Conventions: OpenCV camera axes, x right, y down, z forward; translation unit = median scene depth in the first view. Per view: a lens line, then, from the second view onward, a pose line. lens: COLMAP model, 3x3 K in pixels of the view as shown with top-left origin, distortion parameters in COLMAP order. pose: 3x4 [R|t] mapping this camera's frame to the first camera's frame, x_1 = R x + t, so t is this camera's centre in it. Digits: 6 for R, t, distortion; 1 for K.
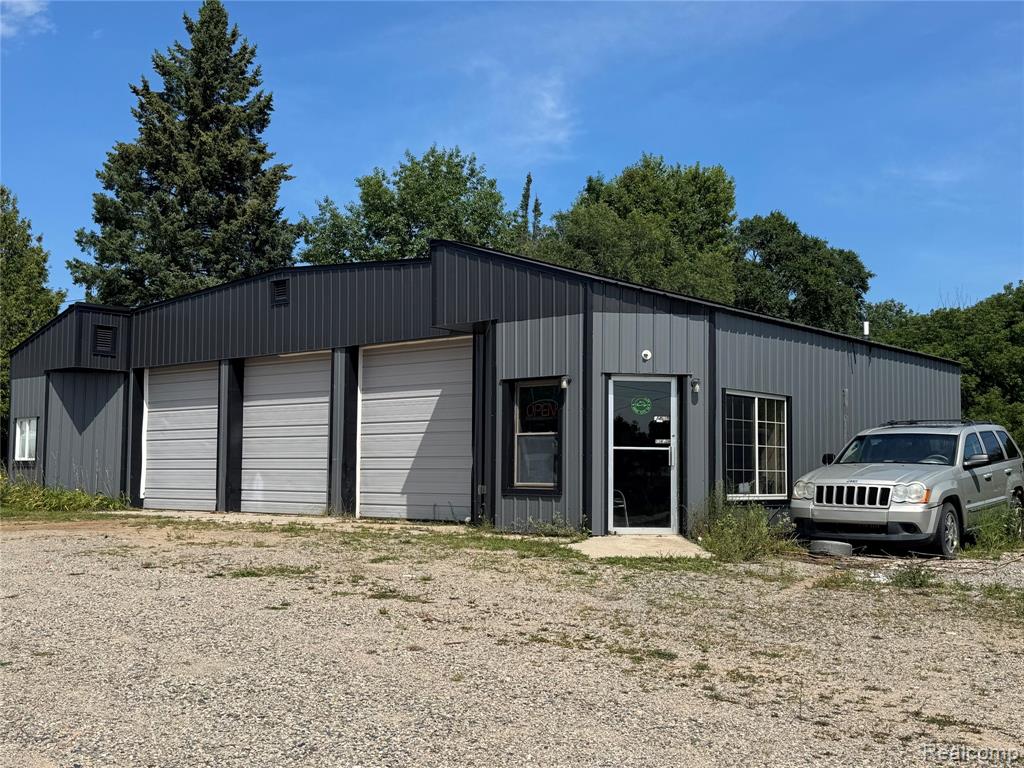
lens RADIAL K [[1117.1, 0, 509.1], [0, 1117.1, 380.4], [0, 0, 1]] dist [0.209641, -0.458793]
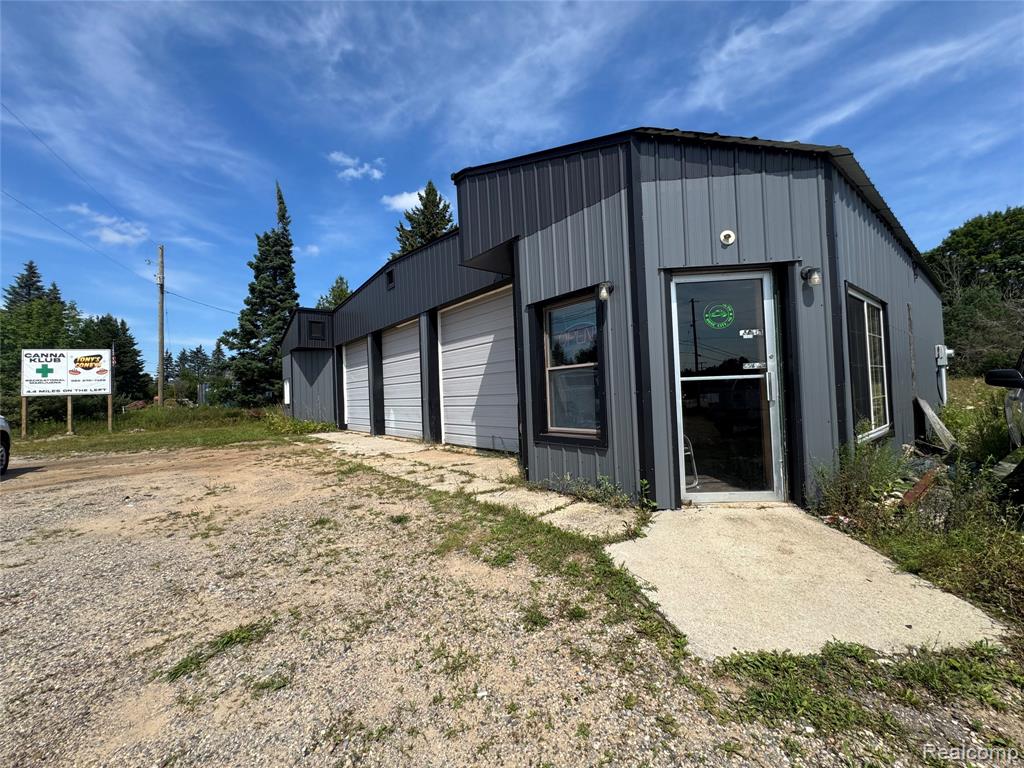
lens RADIAL K [[407.6, 0, 512.0], [0, 407.6, 384.0], [0, 0, 1]] dist [0.000377, 0.000059]
pose [[0.983952, -0.052352, -0.170579, 0.033137], [0.063109, 0.996305, 0.058261, 0.041884], [0.166899, -0.068091, 0.983620, 0.733074]]
